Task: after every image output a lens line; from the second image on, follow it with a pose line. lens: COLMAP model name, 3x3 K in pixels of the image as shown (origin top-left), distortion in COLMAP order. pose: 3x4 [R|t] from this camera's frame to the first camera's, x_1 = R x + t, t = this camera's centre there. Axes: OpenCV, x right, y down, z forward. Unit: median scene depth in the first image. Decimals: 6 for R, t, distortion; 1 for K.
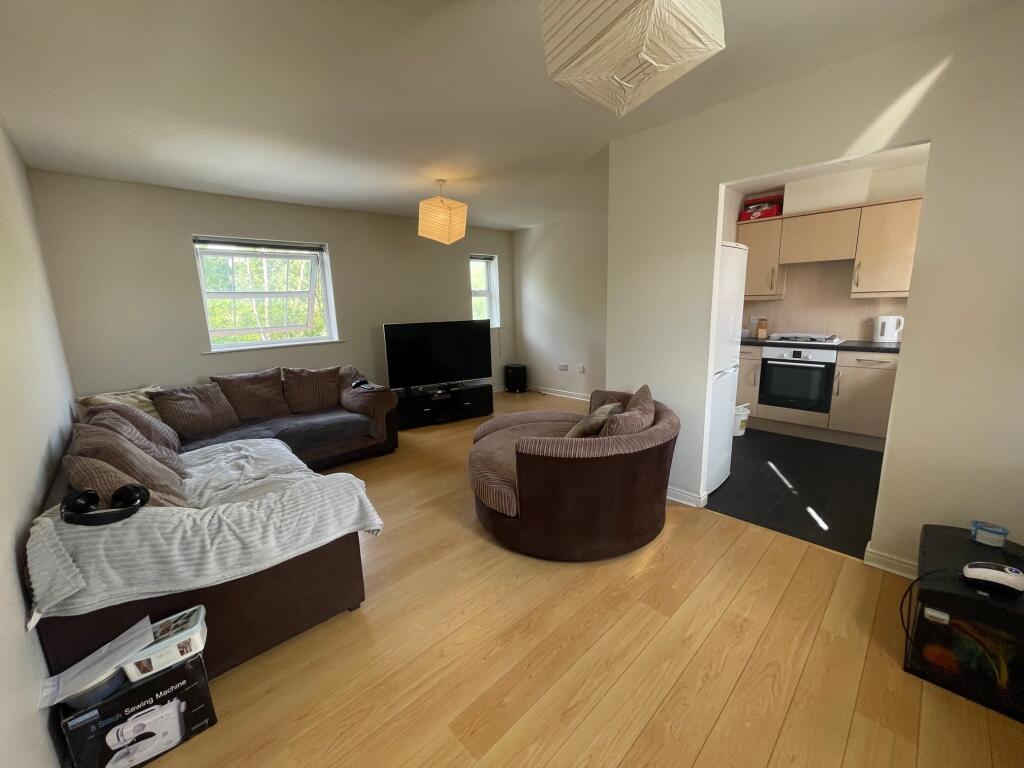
lens RADIAL K [[413.6, 0, 513.5], [0, 413.6, 381.5], [0, 0, 1]] dist [0.002804, 0.000347]
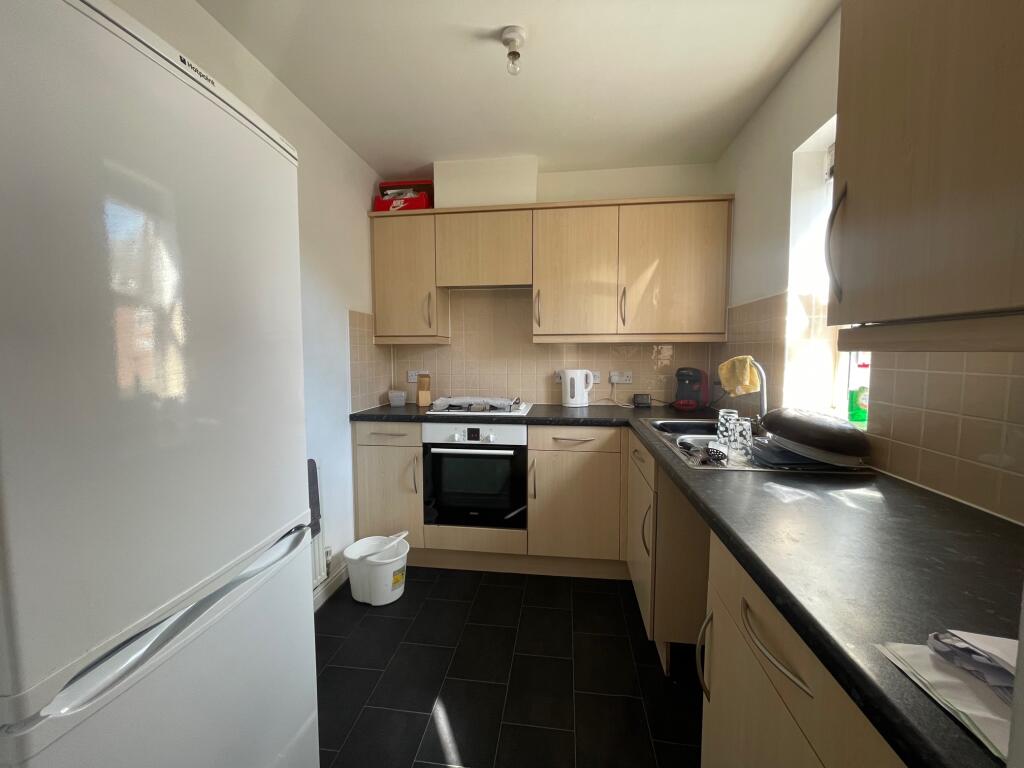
lens RADIAL K [[413.6, 0, 512.2], [0, 413.6, 384.5], [0, 0, 1]] dist [0.002804, 0.000347]
pose [[0.788767, -0.021009, 0.614333, 0.365591], [0.099108, 0.990687, -0.093369, -0.073827], [-0.606650, 0.134531, 0.783503, 0.493443]]
